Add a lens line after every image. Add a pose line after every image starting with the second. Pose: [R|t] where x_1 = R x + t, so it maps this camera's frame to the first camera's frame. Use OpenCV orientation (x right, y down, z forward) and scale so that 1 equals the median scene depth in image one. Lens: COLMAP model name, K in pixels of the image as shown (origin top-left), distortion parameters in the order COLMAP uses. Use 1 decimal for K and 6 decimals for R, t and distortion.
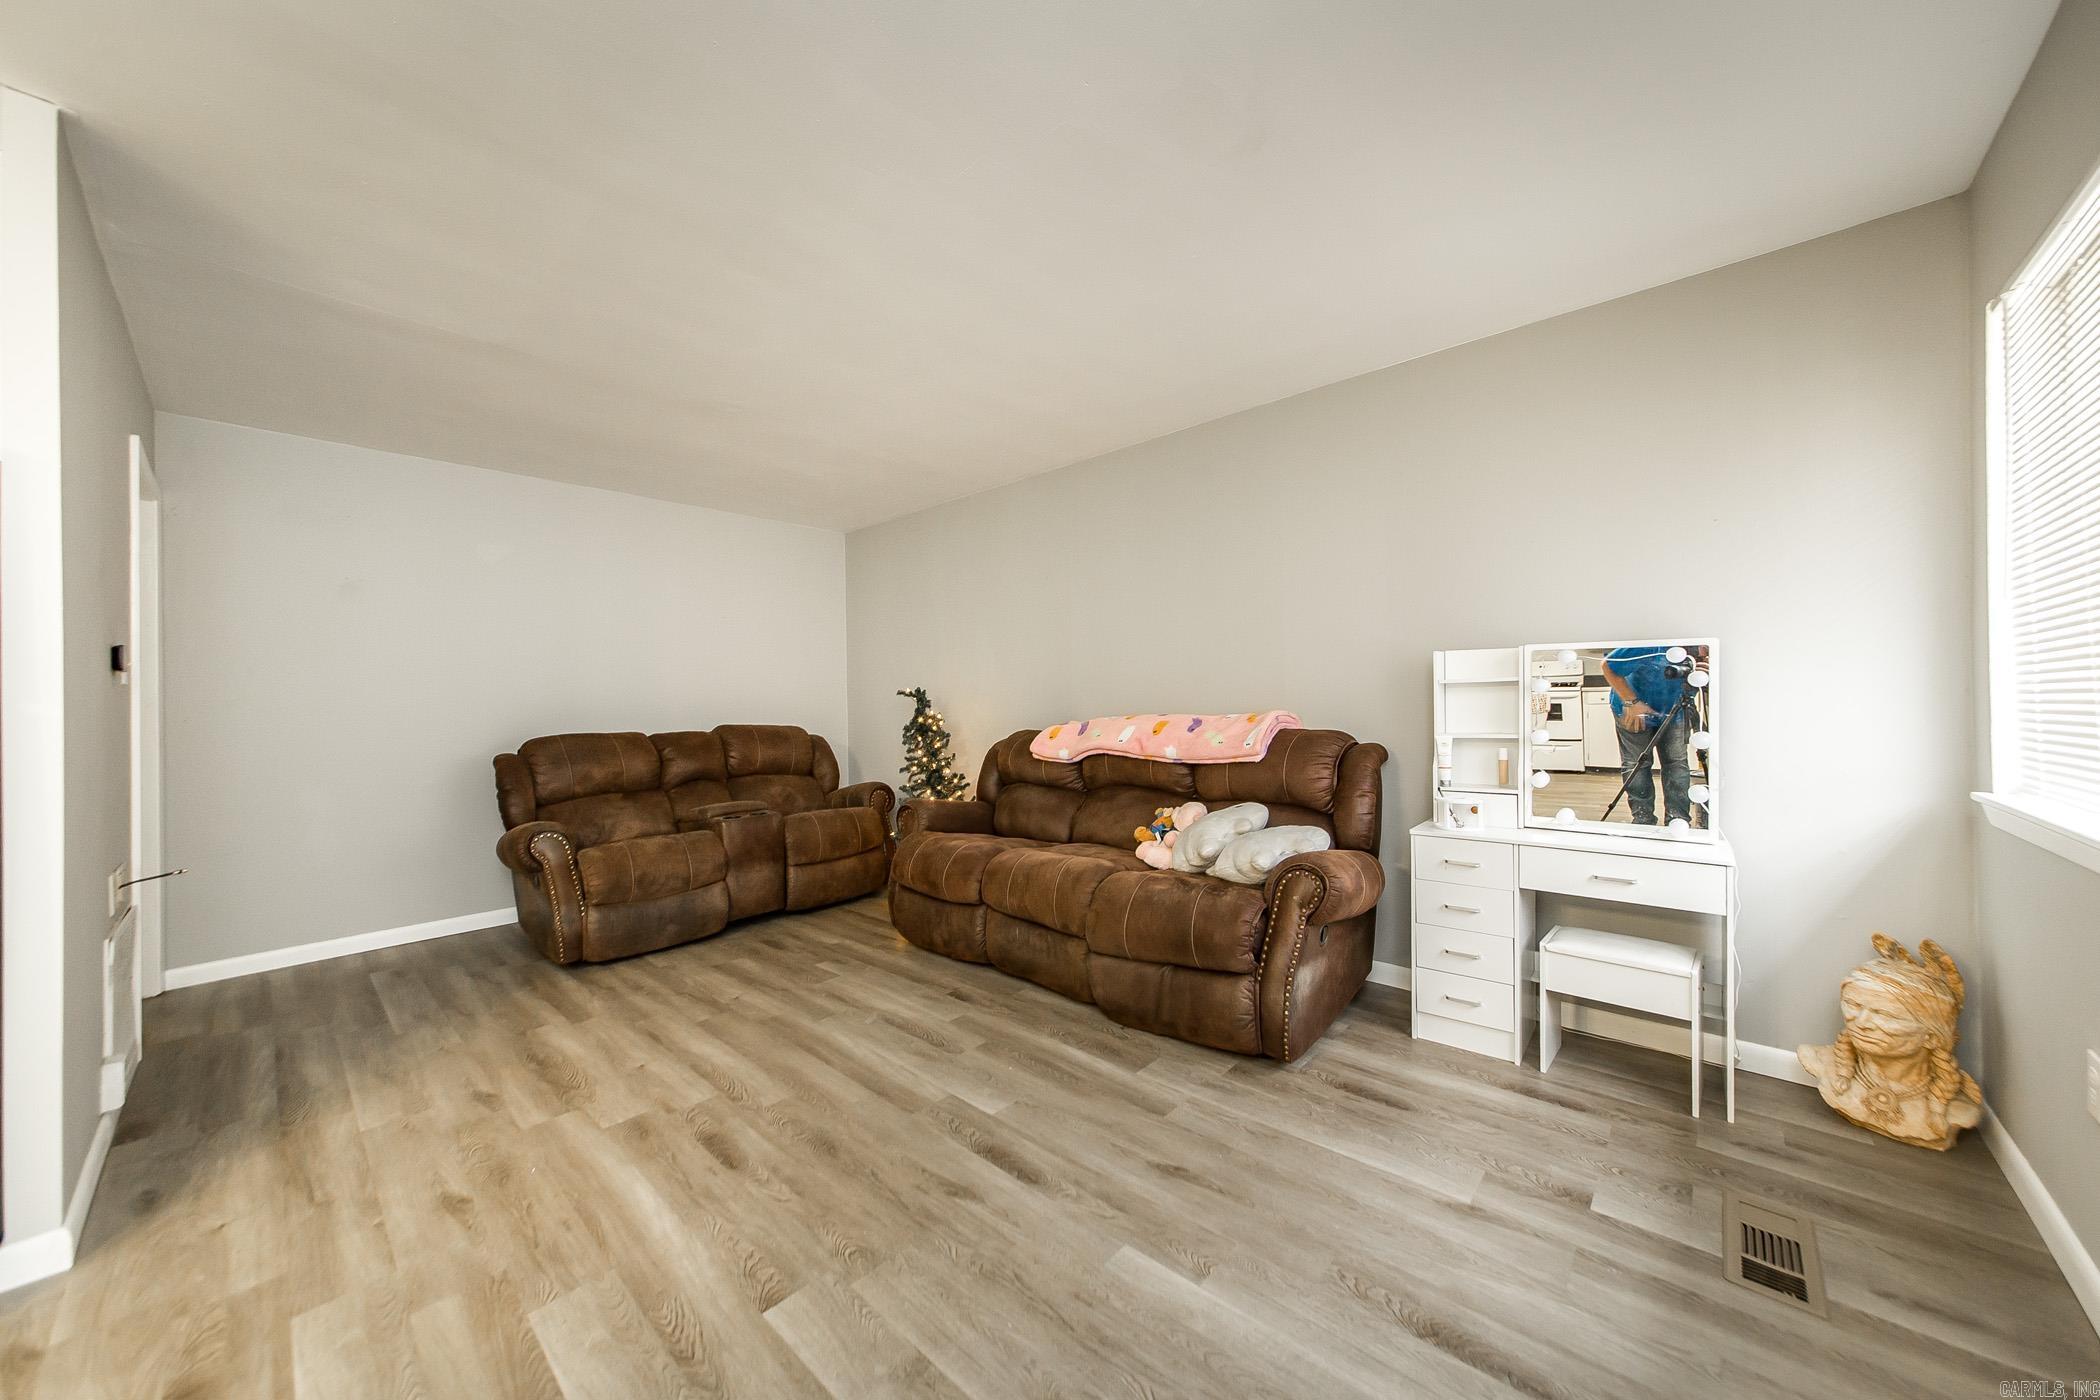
lens RADIAL K [[753.6, 0, 1055.4], [0, 753.6, 701.3], [0, 0, 1]] dist [-0.015666, 0.000861]
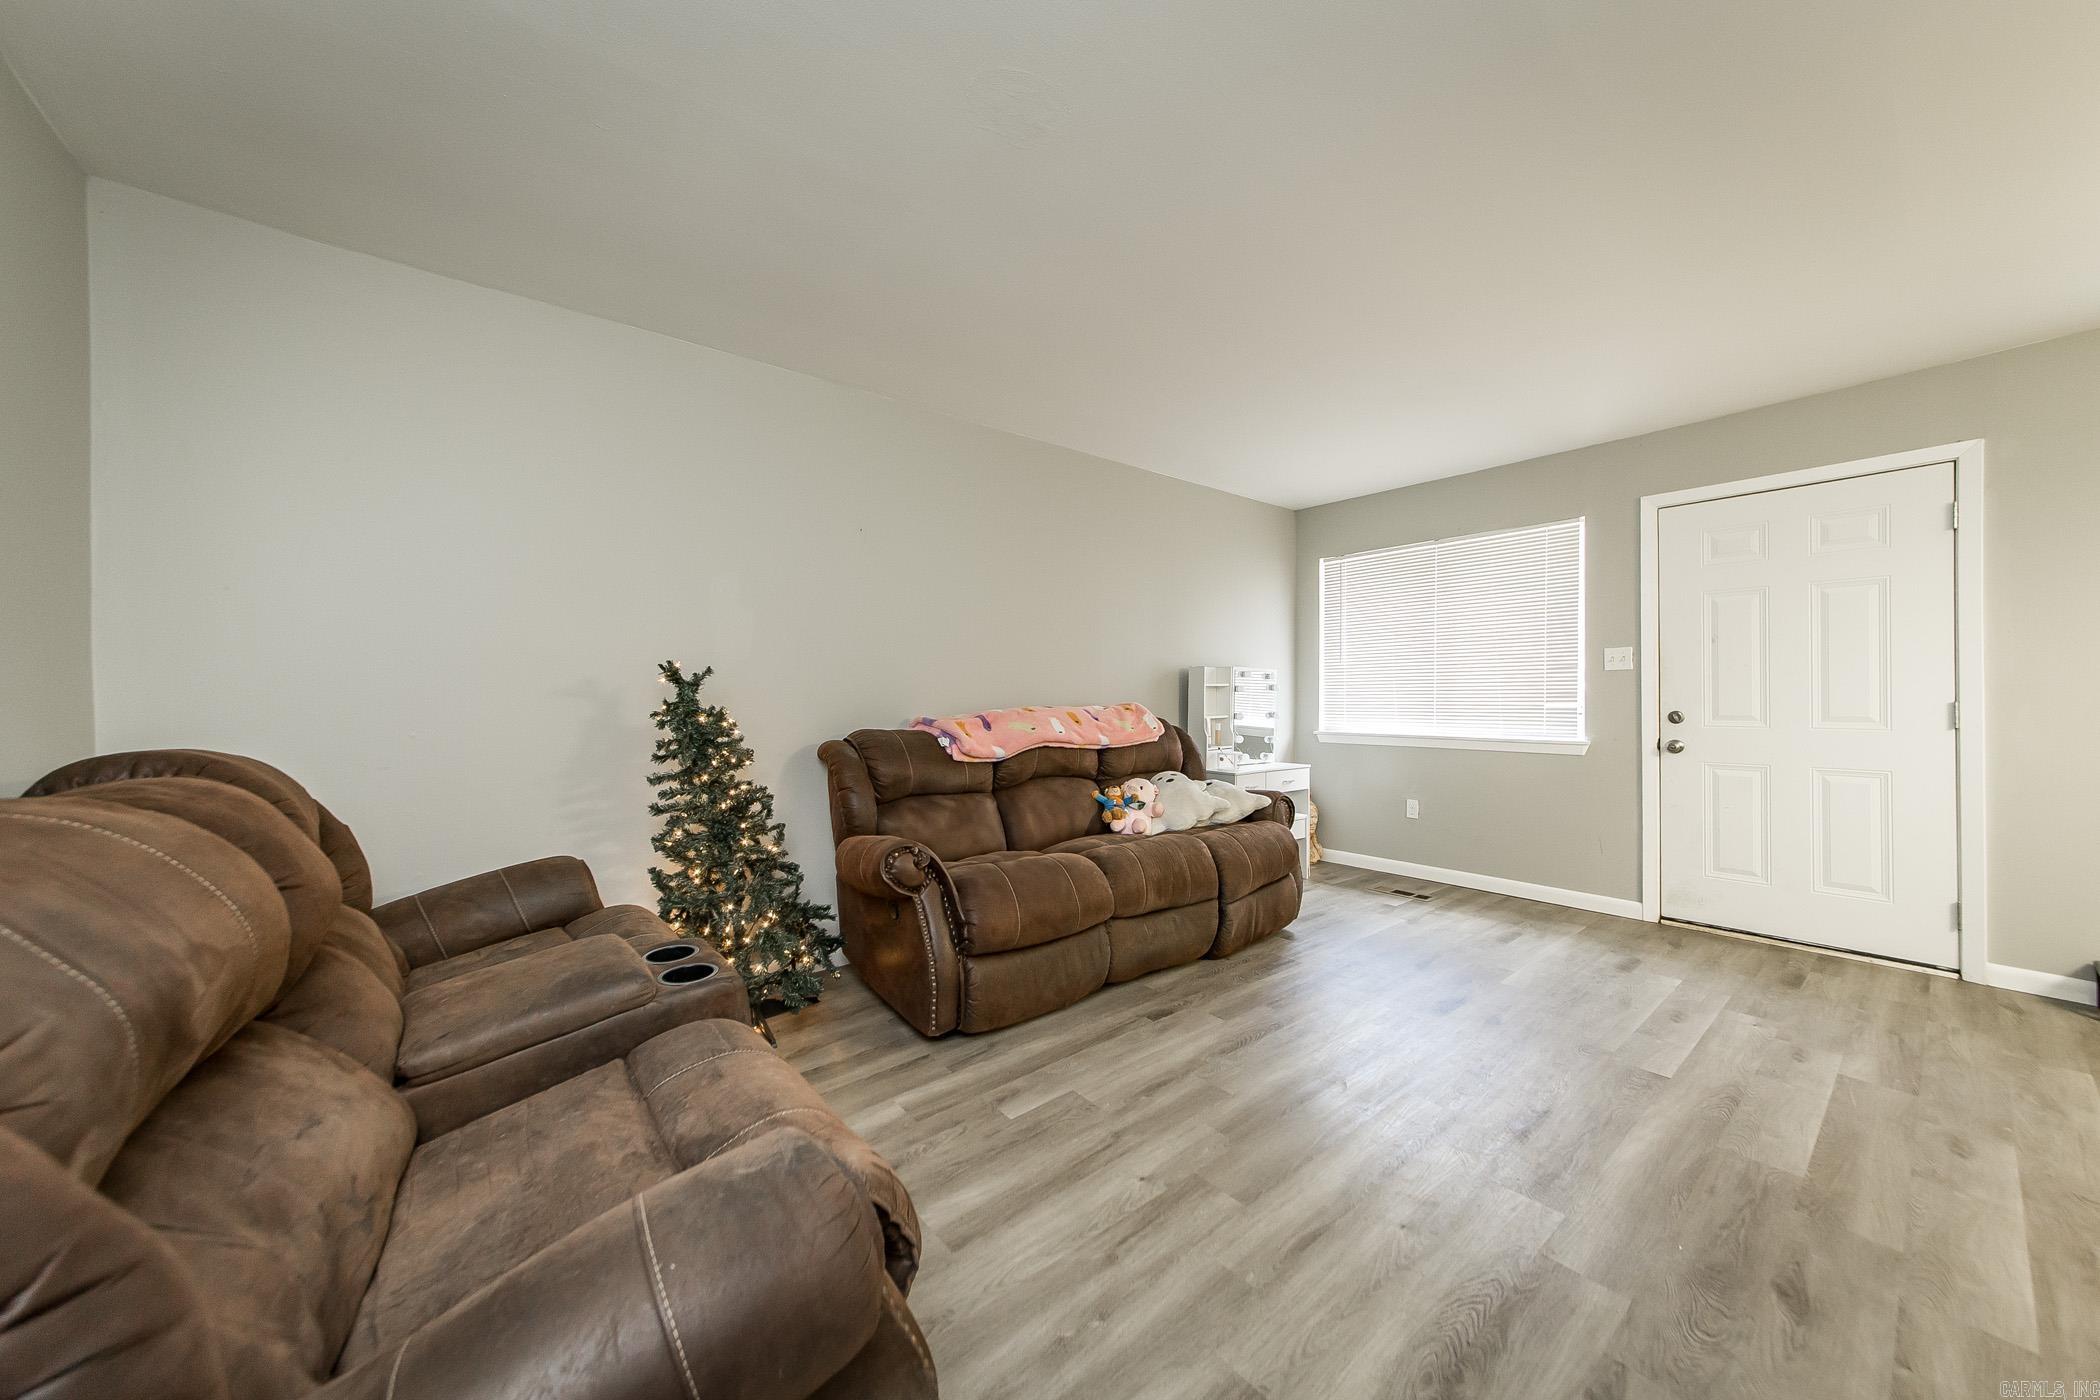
lens RADIAL K [[730.7, 0, 1072.7], [0, 730.7, 708.6], [0, 0, 1]] dist [-0.000281, 0.000686]
pose [[0.134772, 0.006329, 0.990856, -1.043367], [0.004527, 0.999965, -0.007003, 0.035302], [-0.990866, 0.005429, 0.134739, 1.021452]]
